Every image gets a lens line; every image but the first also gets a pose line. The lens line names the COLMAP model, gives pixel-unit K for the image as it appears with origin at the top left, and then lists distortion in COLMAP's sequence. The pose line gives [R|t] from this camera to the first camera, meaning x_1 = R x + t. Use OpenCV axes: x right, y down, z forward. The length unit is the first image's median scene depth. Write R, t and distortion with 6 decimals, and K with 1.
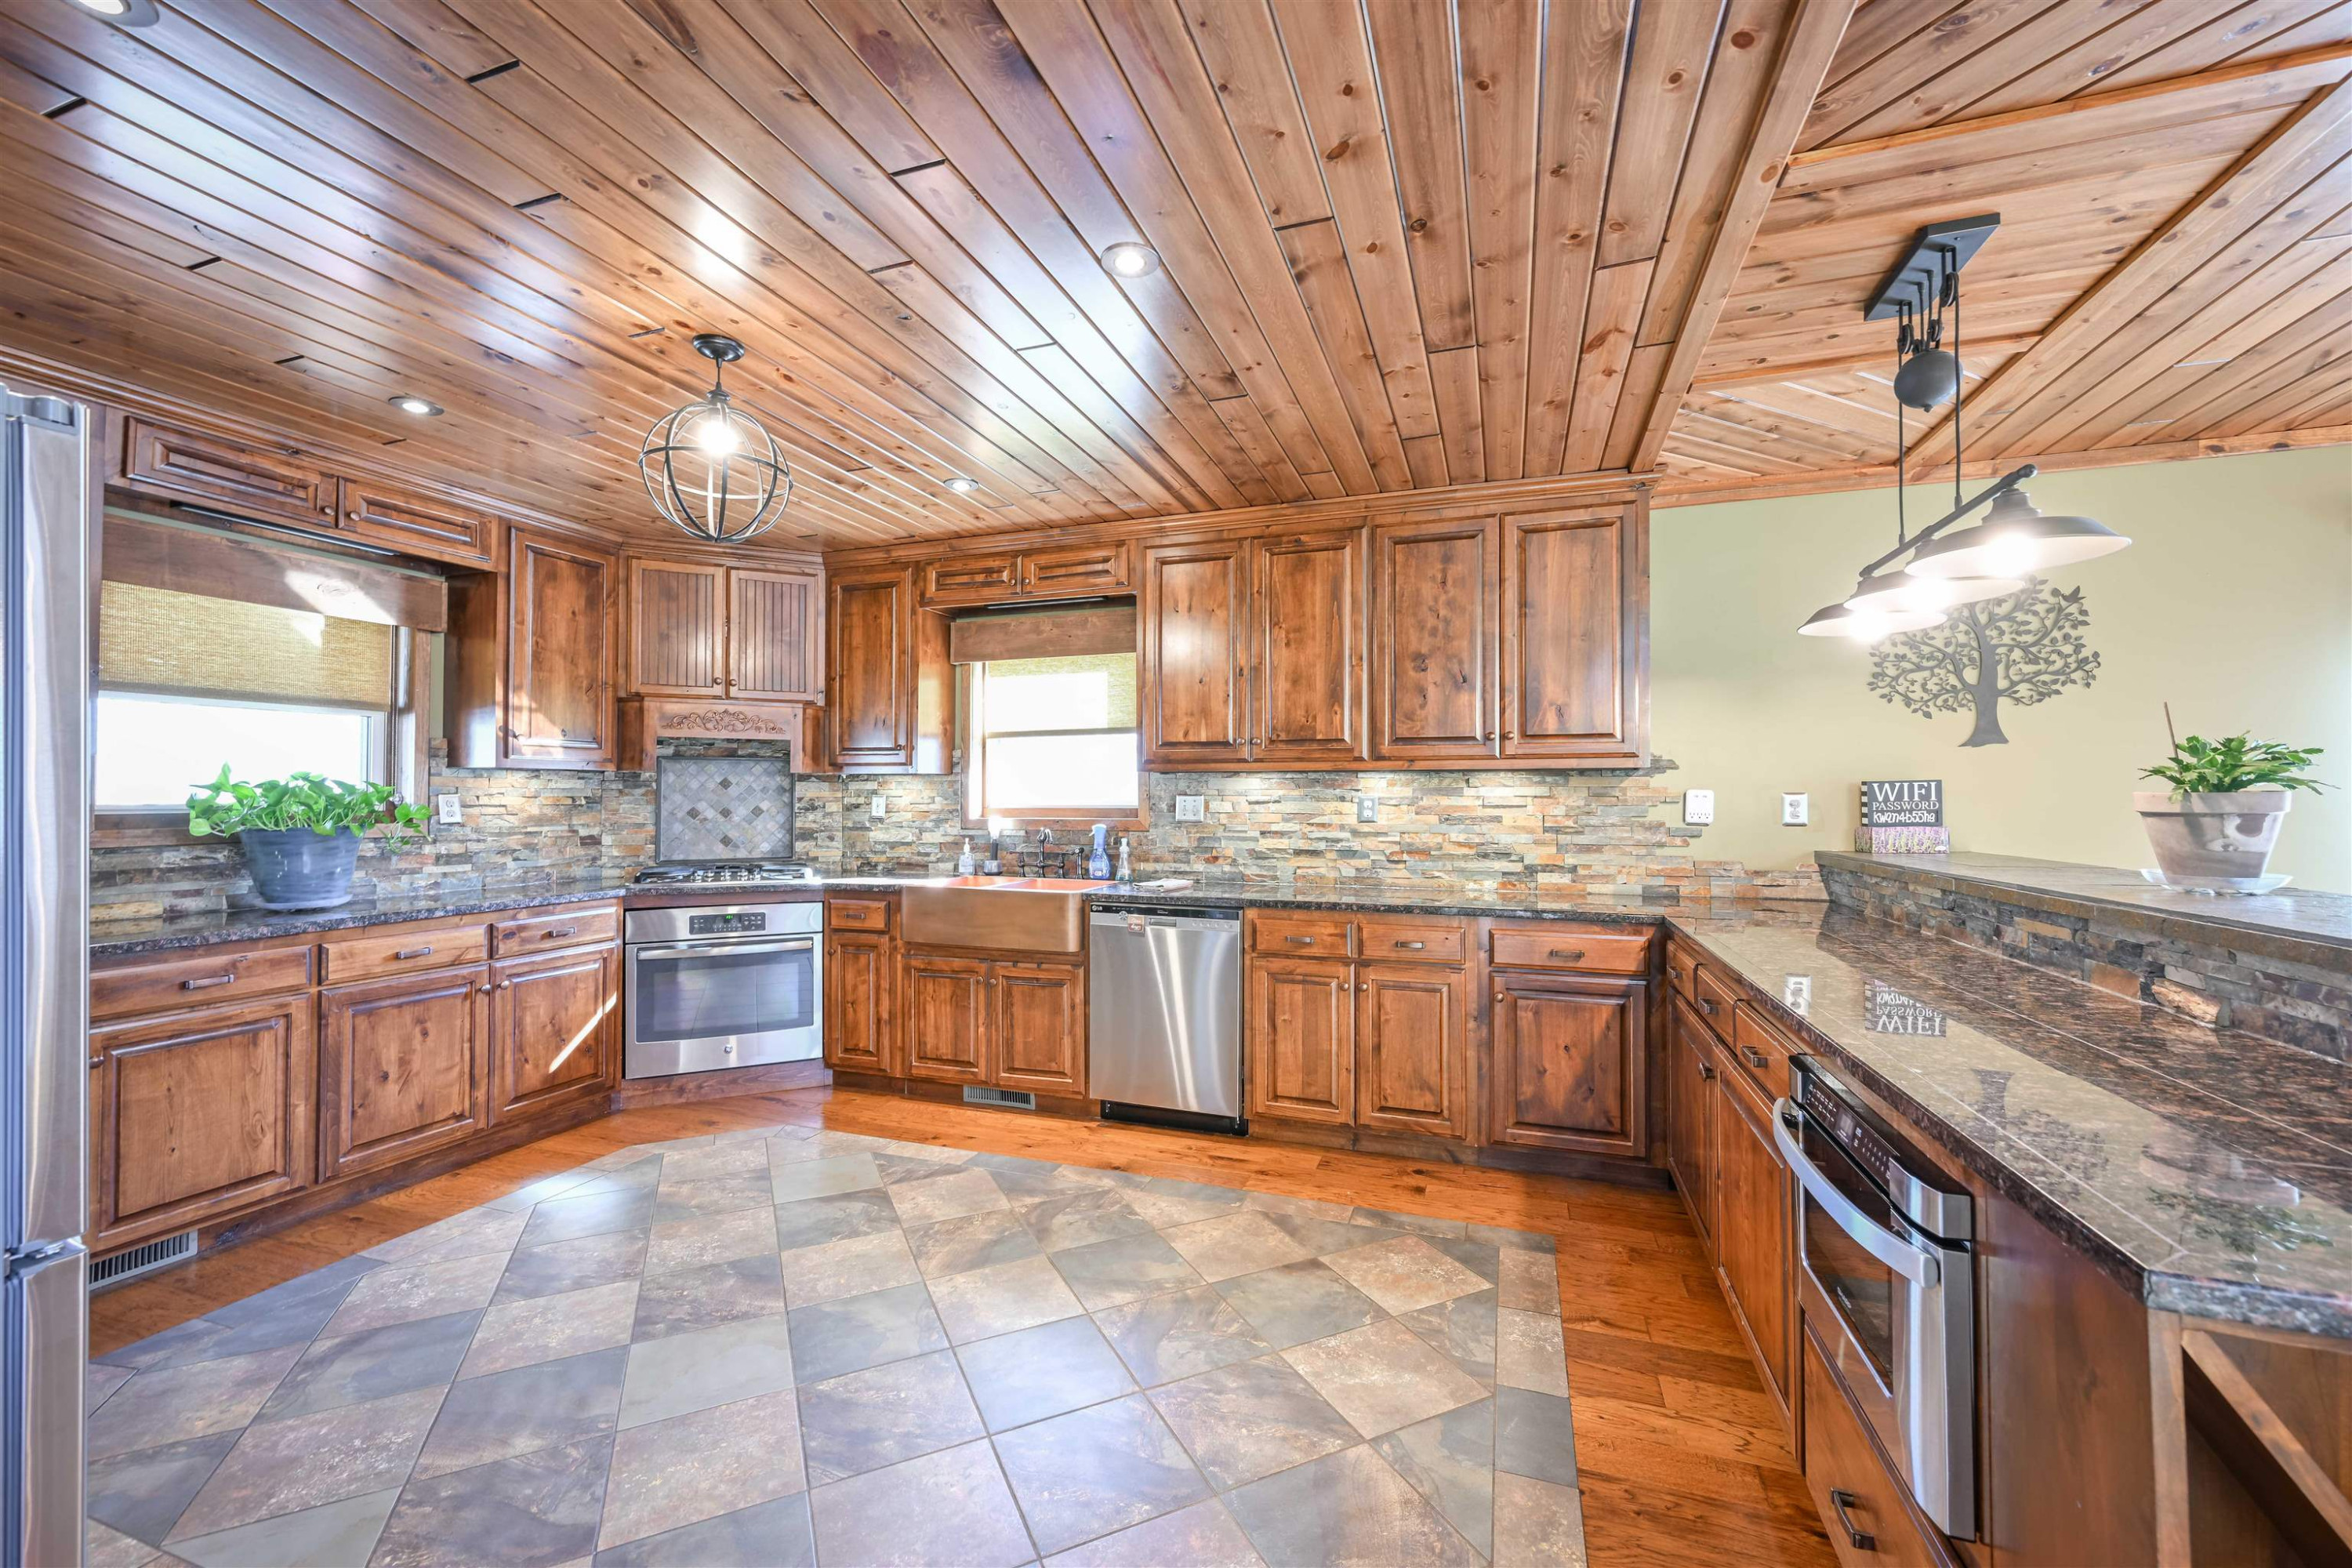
lens RADIAL K [[927.6, 0, 1178.8], [0, 927.6, 783.3], [0, 0, 1]] dist [-0.001208, -0.000005]
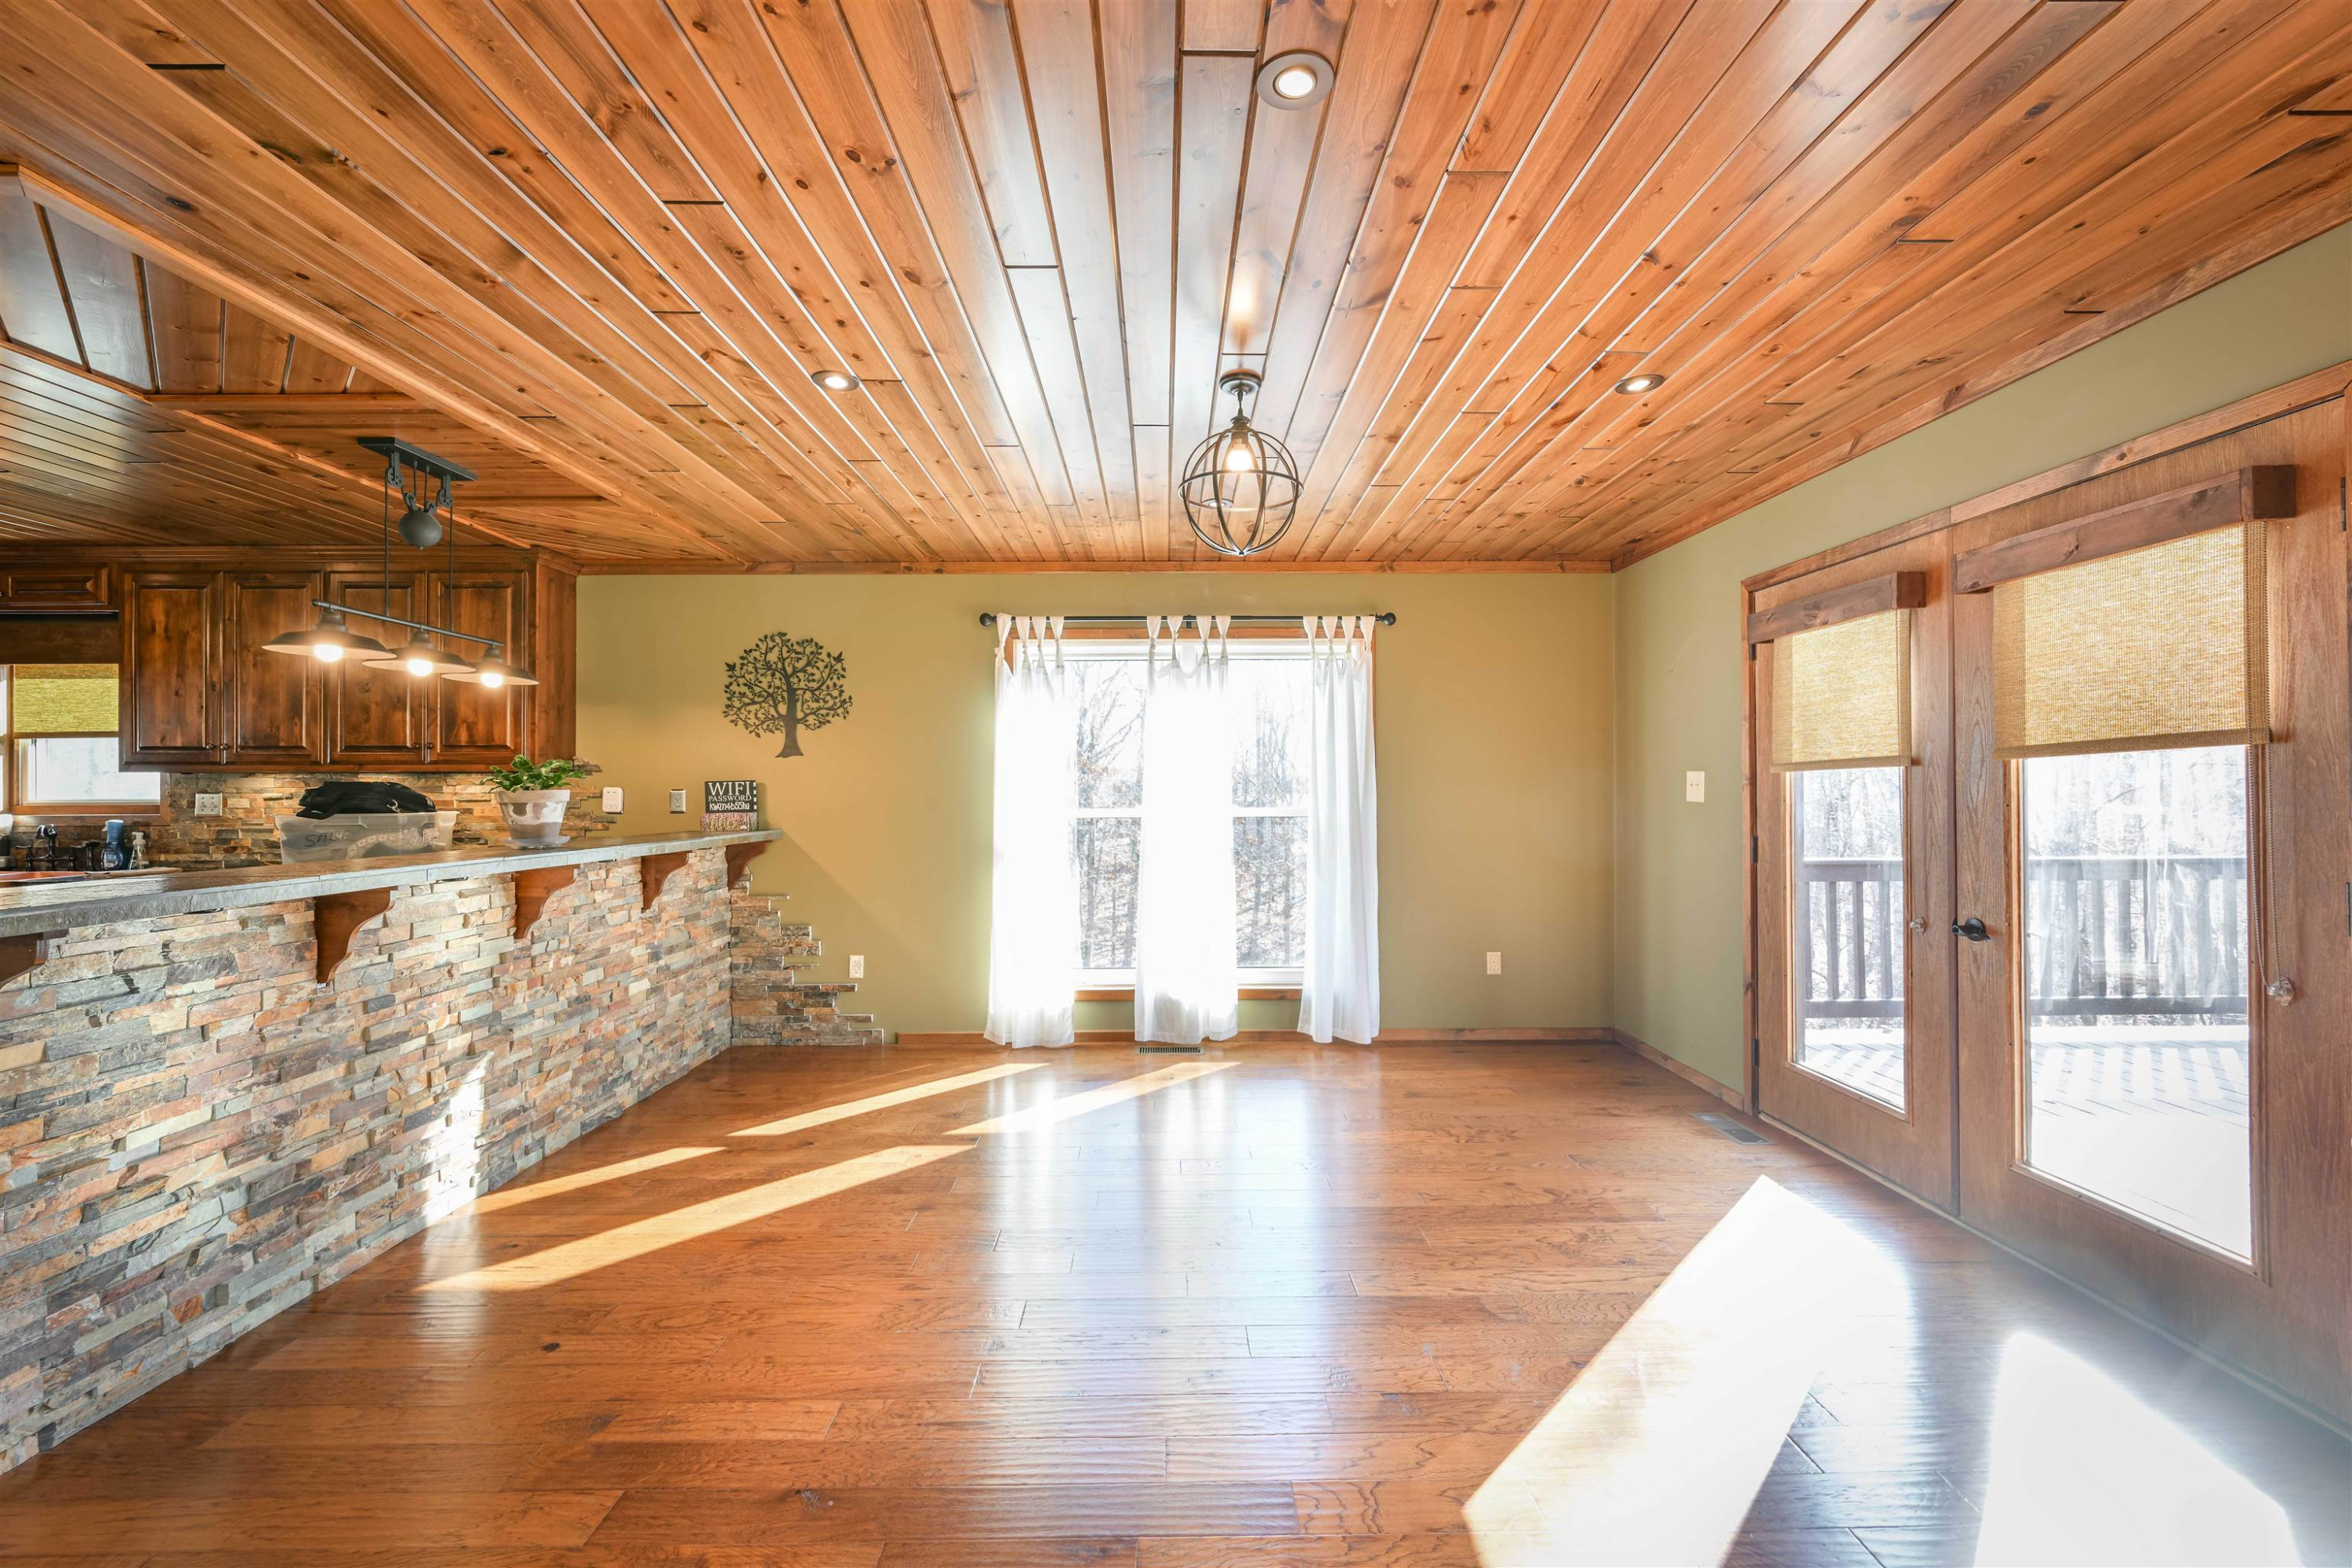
lens RADIAL K [[927.6, 0, 1173.8], [0, 927.6, 777.8], [0, 0, 1]] dist [-0.001208, -0.000005]
pose [[0.939386, -0.003200, 0.342846, 0.815803], [-0.001034, 0.999925, 0.012167, -0.022789], [-0.342859, -0.011784, 0.939313, -0.509136]]
